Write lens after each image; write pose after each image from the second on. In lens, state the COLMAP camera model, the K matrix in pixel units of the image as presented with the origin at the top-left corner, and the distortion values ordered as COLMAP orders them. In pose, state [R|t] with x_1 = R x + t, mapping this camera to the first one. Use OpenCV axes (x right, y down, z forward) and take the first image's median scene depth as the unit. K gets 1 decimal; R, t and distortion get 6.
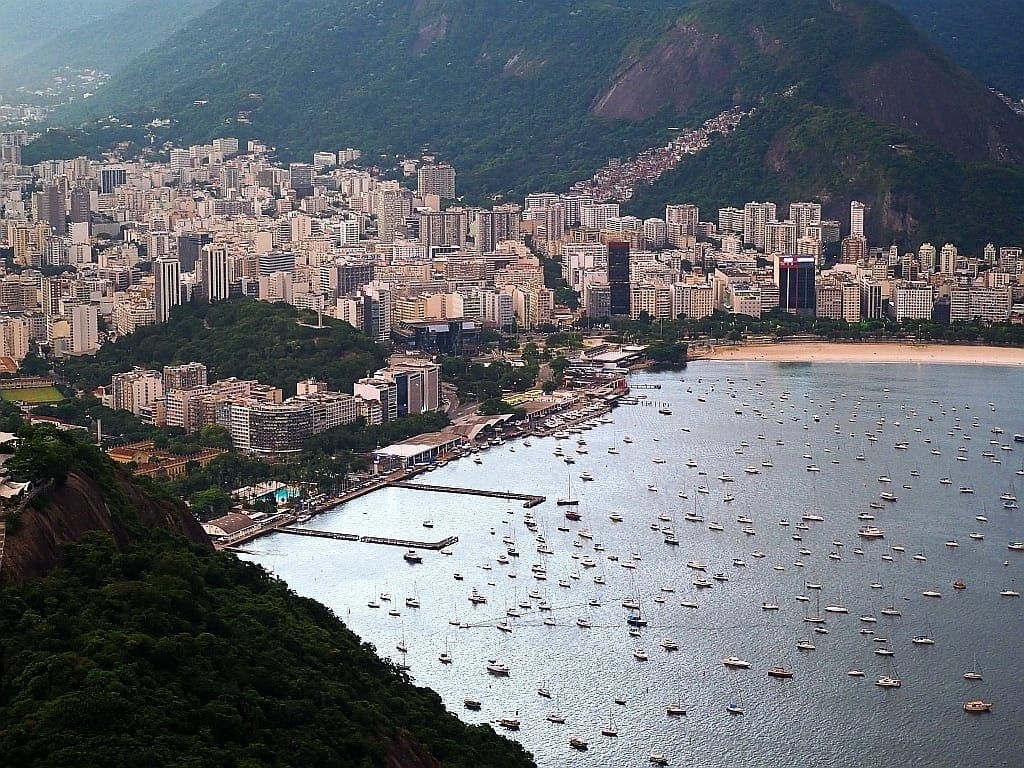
lens RADIAL K [[2467.8, 0, 515.0], [0, 2467.8, 385.8], [0, 0, 1]] dist [-0.173491, -0.373362]
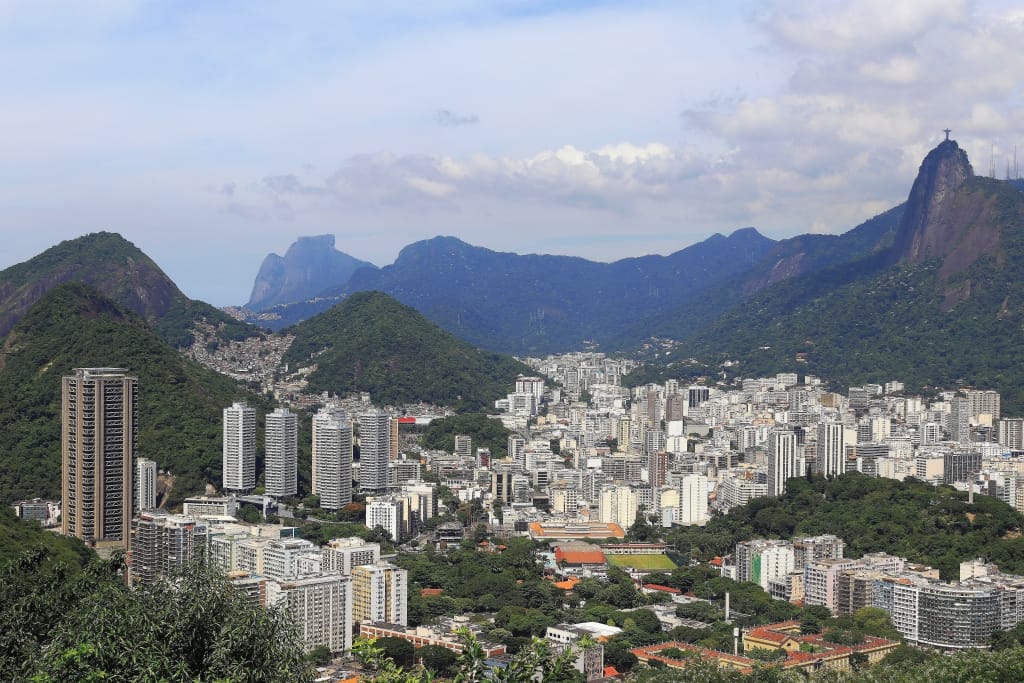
lens RADIAL K [[1704.9, 0, 456.8], [0, 1704.9, 364.3], [0, 0, 1]] dist [0.020877, 0.141320]
pose [[0.957689, 0.018858, -0.287186, -0.070965], [-0.054075, 0.991870, -0.115198, 0.006637], [0.282678, 0.125853, 0.950923, 0.317495]]
